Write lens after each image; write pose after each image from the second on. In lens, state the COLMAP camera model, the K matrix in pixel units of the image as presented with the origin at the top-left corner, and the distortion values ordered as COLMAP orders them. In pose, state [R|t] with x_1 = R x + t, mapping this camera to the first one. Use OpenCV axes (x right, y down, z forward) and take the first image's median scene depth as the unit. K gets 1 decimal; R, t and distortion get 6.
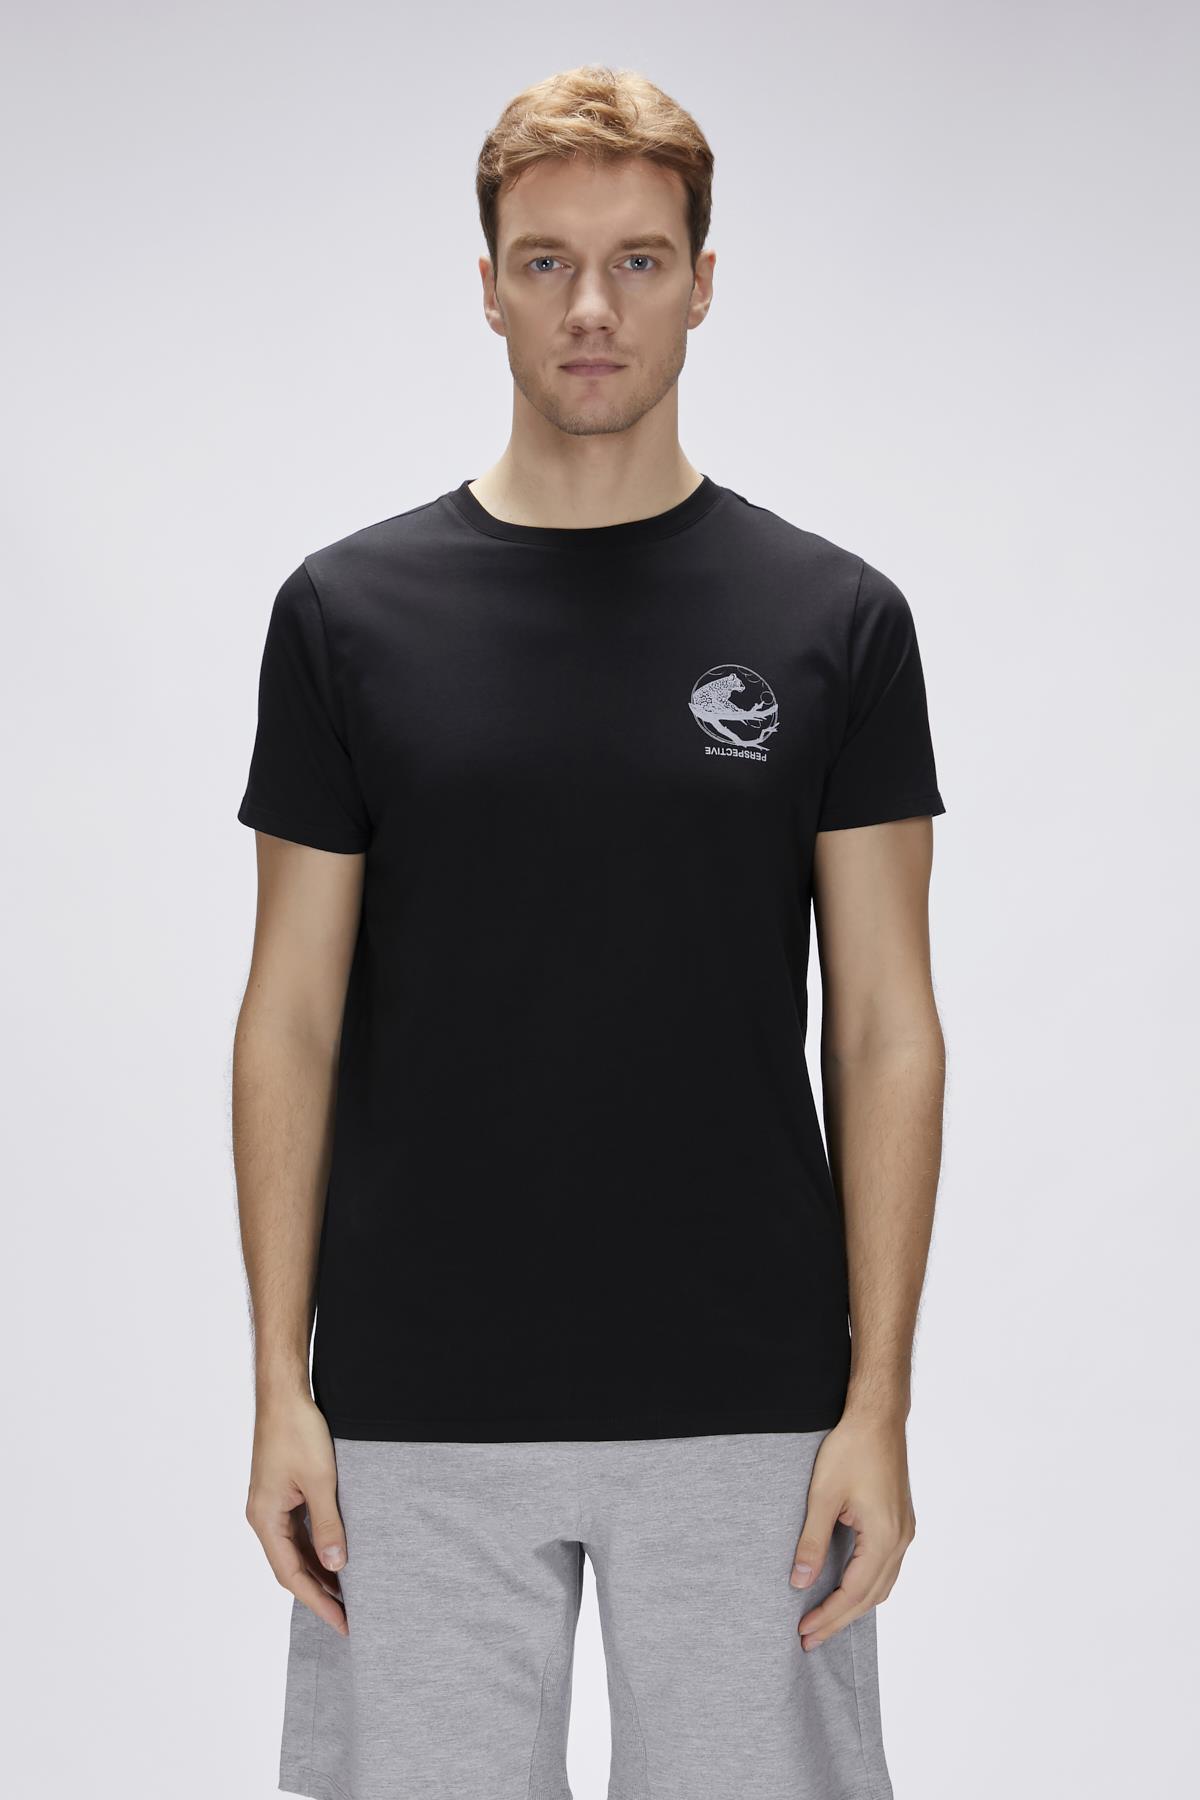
lens RADIAL K [[3645.5, 0, 600.0], [0, 3645.5, 900.0], [0, 0, 1]] dist [0.009236, -0.010070]
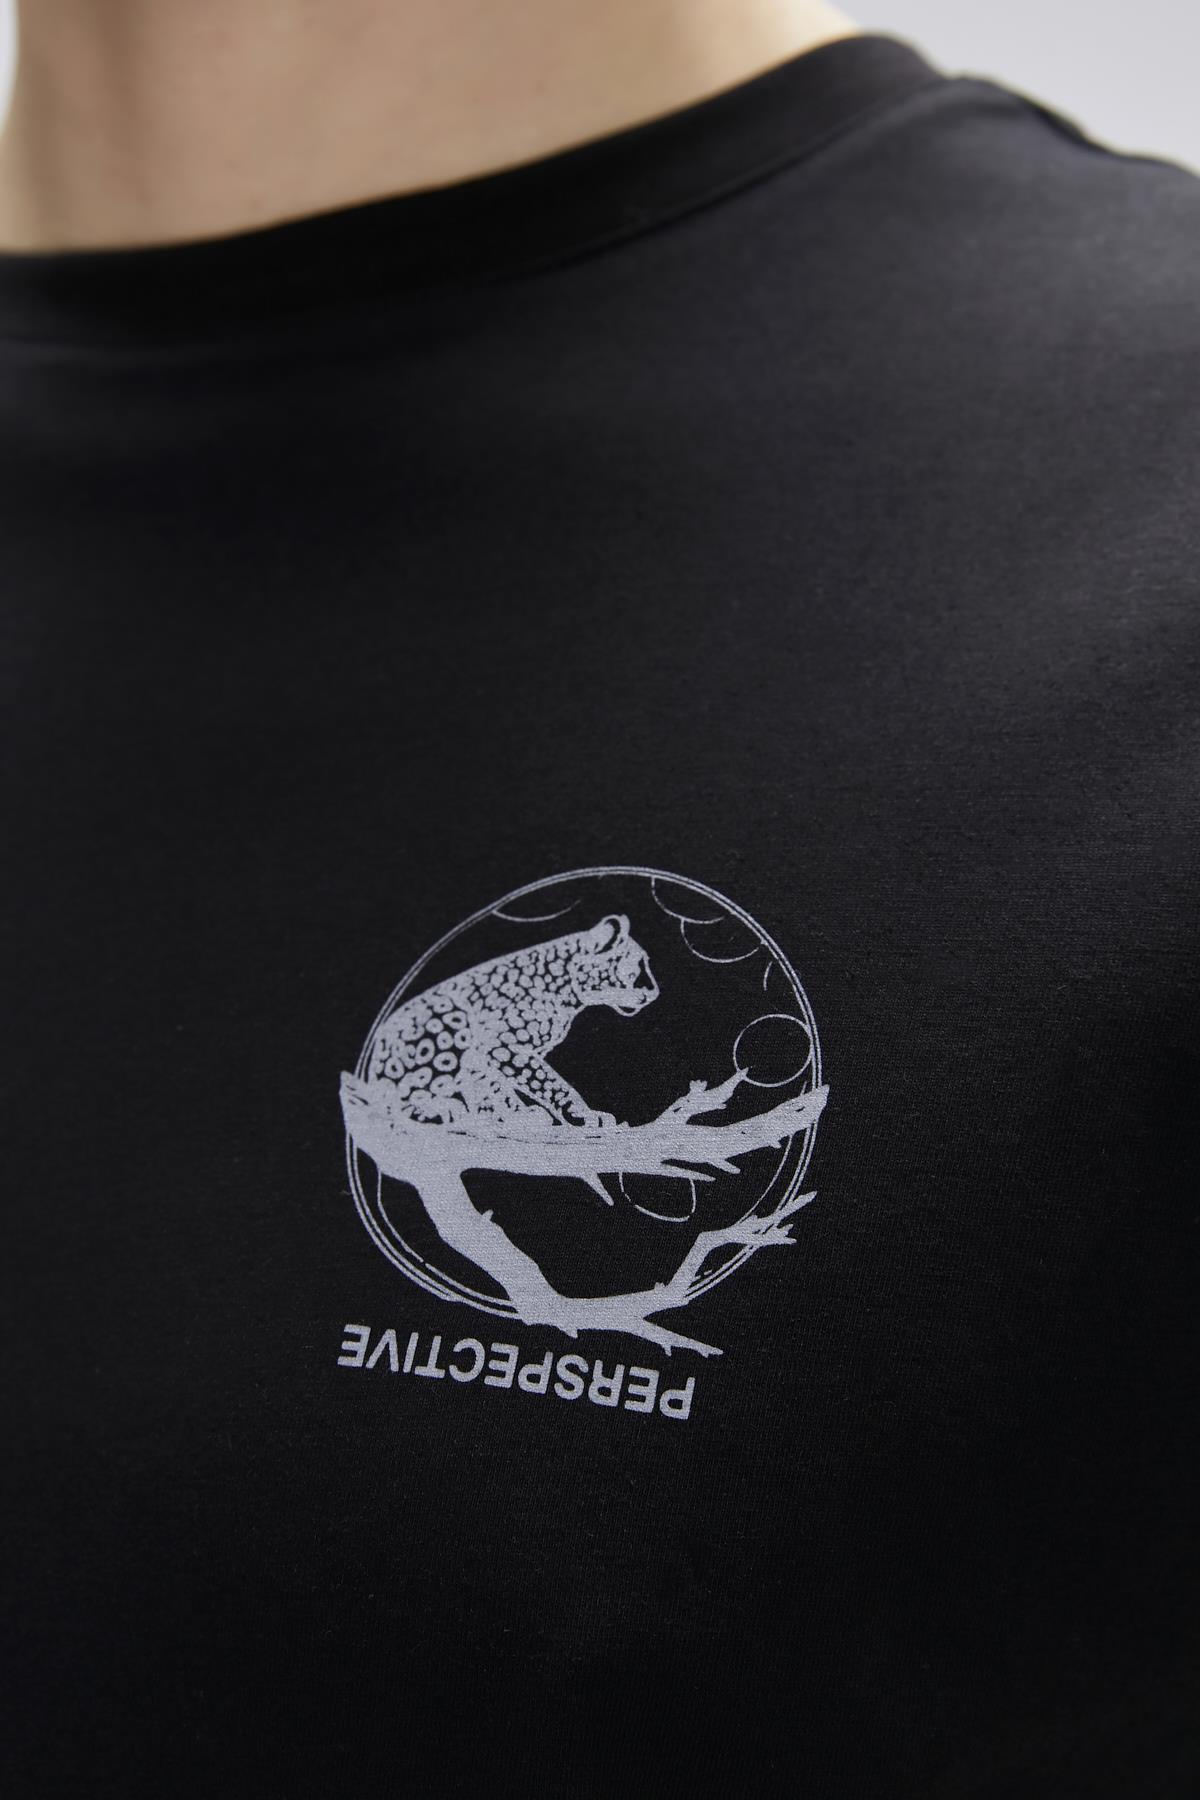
lens RADIAL K [[3645.5, 0, 600.0], [0, 3645.5, 900.0], [0, 0, 1]] dist [0.009236, -0.010070]
pose [[0.885572, -0.007435, -0.464442, 0.120967], [-0.032369, 0.996453, -0.077670, -0.048788], [0.463373, 0.083816, 0.882191, 0.841362]]
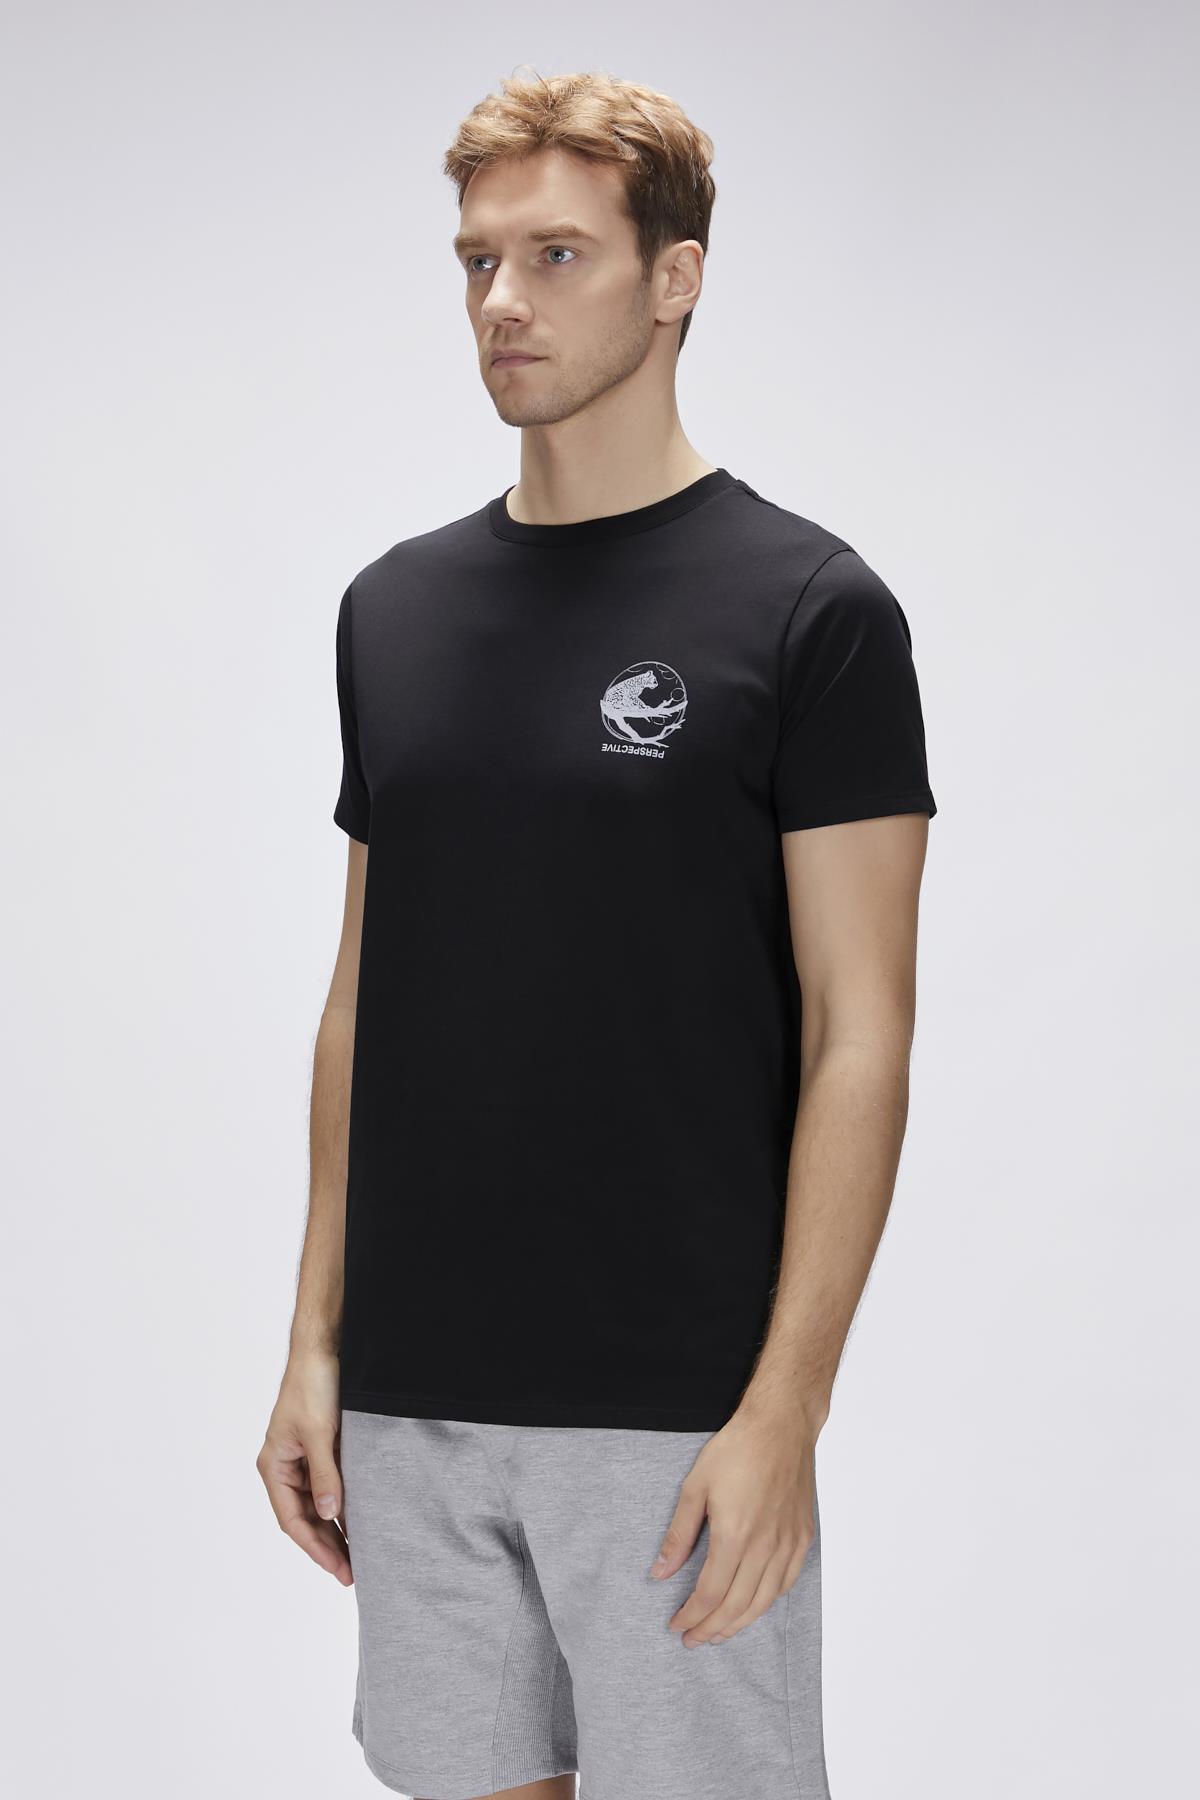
lens RADIAL K [[3516.5, 0, 600.0], [0, 3516.5, 900.0], [0, 0, 1]] dist [-0.039390, 0.032003]
pose [[0.868398, 0.019369, -0.495490, 0.504268], [-0.016604, 0.999812, 0.009982, -0.008682], [0.495591, -0.000441, 0.868556, 0.157838]]
